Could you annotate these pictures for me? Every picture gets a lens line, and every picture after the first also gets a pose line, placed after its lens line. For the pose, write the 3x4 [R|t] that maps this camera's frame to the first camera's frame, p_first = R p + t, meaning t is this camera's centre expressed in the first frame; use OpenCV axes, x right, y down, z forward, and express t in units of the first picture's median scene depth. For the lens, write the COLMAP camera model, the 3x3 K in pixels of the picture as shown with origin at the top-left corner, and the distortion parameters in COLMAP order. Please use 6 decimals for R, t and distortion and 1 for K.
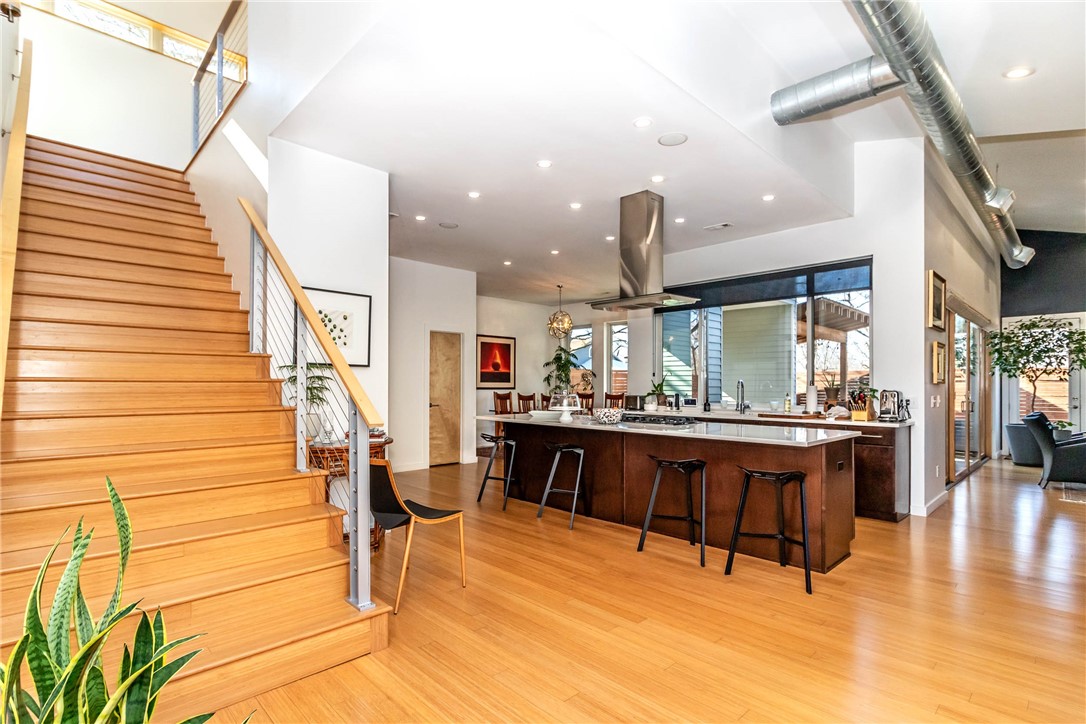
lens RADIAL K [[504.5, 0, 555.0], [0, 504.5, 387.6], [0, 0, 1]] dist [-0.010196, -0.000975]
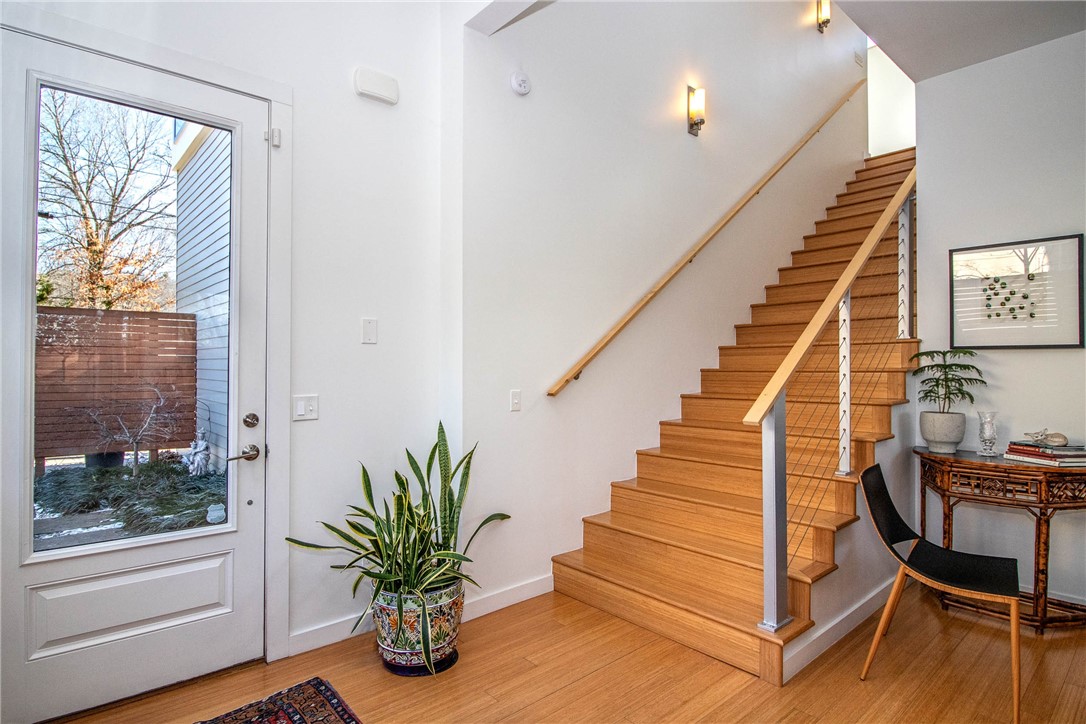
lens RADIAL K [[573.2, 0, 541.8], [0, 573.2, 363.8], [0, 0, 1]] dist [0.003084, 0.000095]
pose [[-0.041266, -0.014679, -0.999040, 0.395384], [-0.006592, 0.999874, -0.014419, -0.006593], [0.999126, 0.005991, -0.041357, 0.383604]]
